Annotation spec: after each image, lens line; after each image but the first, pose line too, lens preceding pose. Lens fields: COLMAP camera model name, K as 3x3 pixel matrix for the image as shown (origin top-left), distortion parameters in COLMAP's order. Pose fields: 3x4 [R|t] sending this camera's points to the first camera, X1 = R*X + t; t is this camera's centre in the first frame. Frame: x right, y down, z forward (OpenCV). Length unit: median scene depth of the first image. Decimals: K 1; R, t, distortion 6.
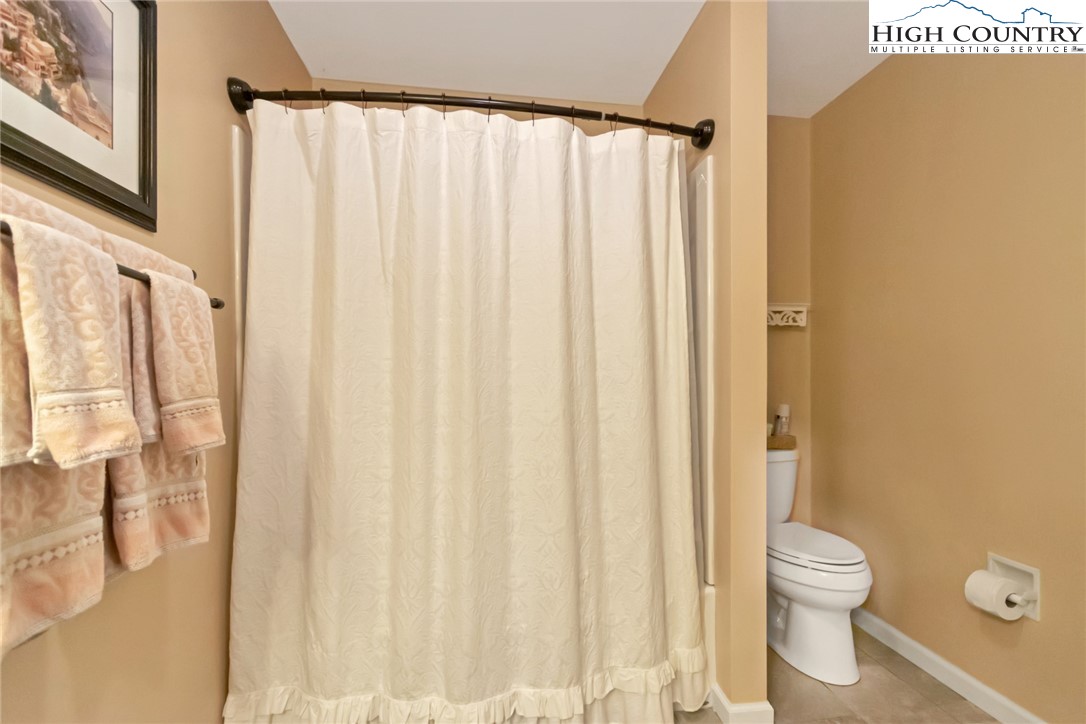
lens RADIAL K [[492.1, 0, 553.6], [0, 492.1, 378.2], [0, 0, 1]] dist [0.000295, -0.000330]
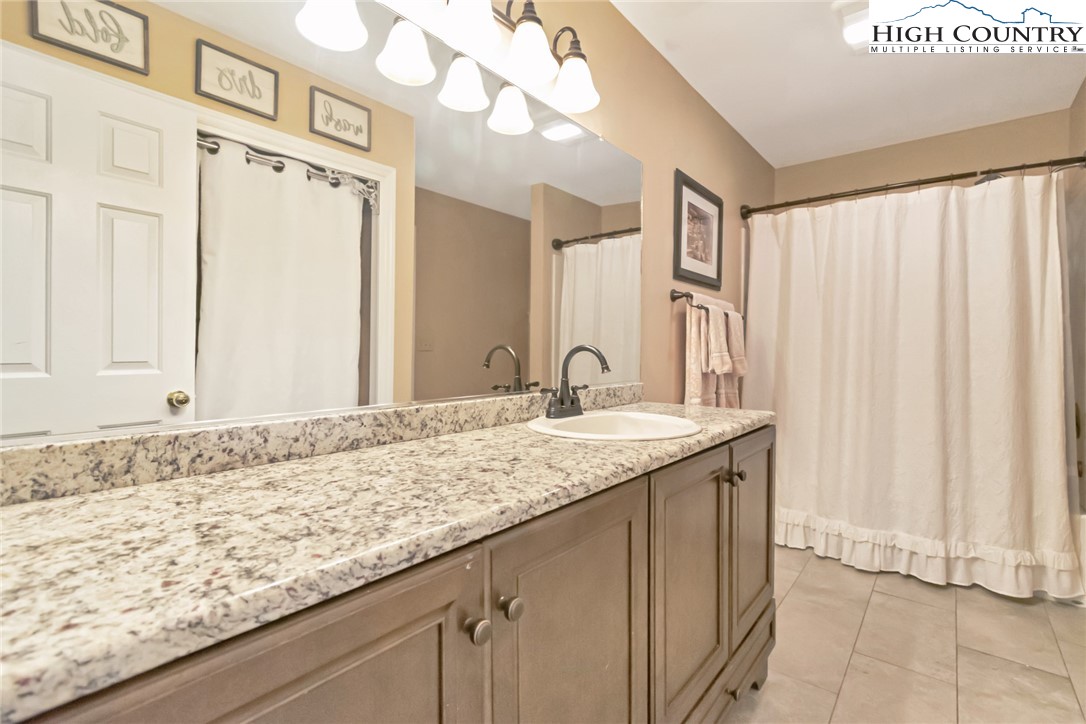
lens RADIAL K [[492.1, 0, 549.6], [0, 492.1, 359.5], [0, 0, 1]] dist [0.000295, -0.000330]
pose [[0.674705, 0.023368, -0.737717, 0.362942], [-0.006618, 0.999650, 0.025612, -0.002021], [0.738058, -0.012399, 0.674624, -1.042615]]
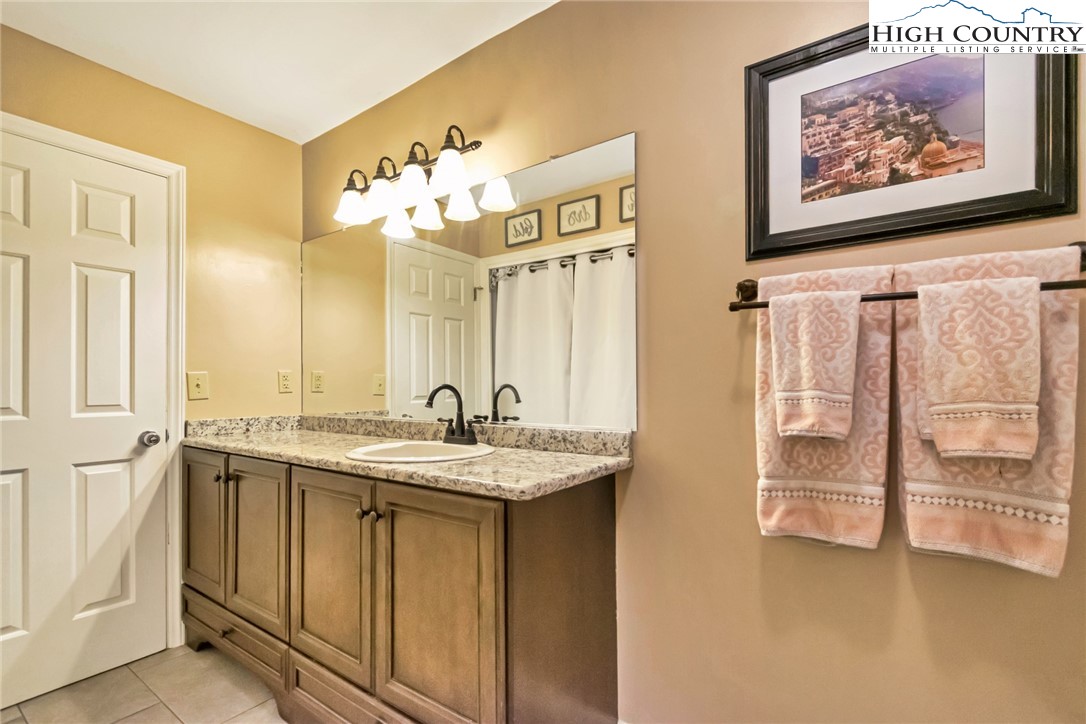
lens RADIAL K [[492.1, 0, 567.6], [0, 492.1, 384.2], [0, 0, 1]] dist [0.000295, -0.000330]
pose [[-0.674617, 0.005231, -0.738149, 0.357943], [0.010313, 0.999944, -0.002339, -0.000797], [0.738096, -0.009190, -0.674633, 0.741434]]
